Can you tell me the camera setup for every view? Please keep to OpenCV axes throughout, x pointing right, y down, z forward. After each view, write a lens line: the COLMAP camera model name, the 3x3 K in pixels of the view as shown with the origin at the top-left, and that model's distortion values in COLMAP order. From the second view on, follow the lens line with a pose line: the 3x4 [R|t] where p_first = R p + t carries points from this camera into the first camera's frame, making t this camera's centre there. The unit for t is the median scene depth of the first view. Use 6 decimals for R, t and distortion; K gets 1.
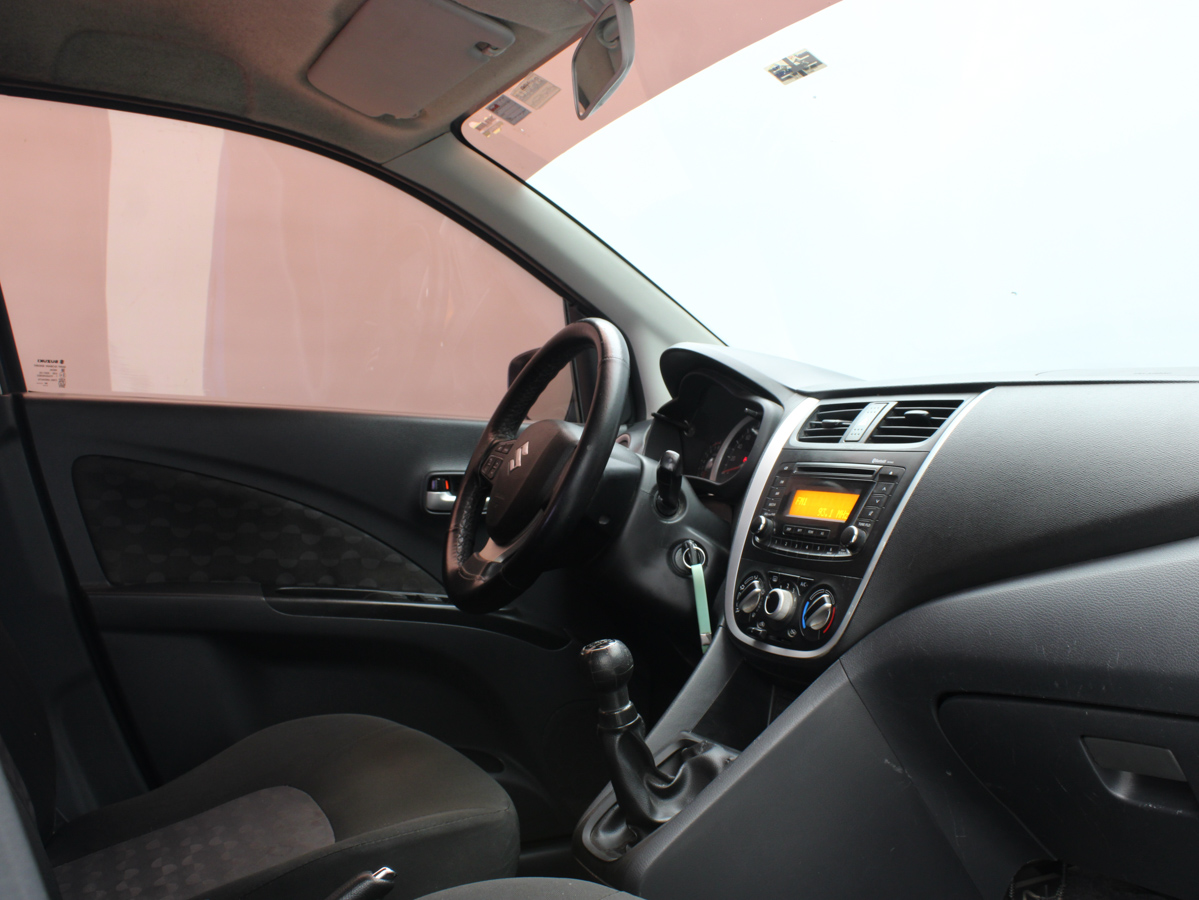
lens RADIAL K [[1272.9, 0, 599.5], [0, 1272.9, 450.0], [0, 0, 1]] dist [-0.154038, 0.188845]
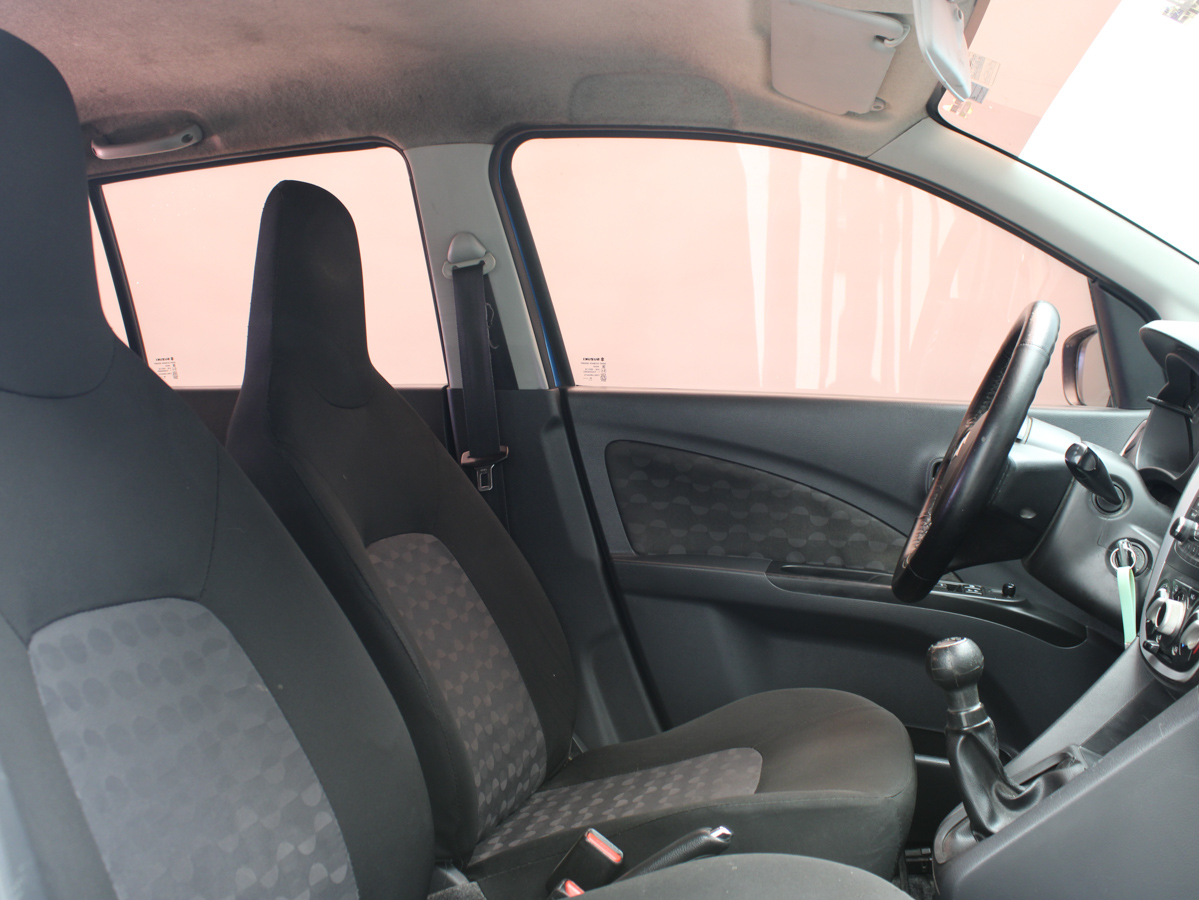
lens RADIAL K [[1272.9, 0, 599.5], [0, 1272.9, 450.0], [0, 0, 1]] dist [-0.154038, 0.188845]
pose [[0.797706, 0.011860, -0.602930, 0.312340], [0.001225, 0.999773, 0.021288, -0.013101], [0.603045, -0.017720, 0.797510, 0.058471]]
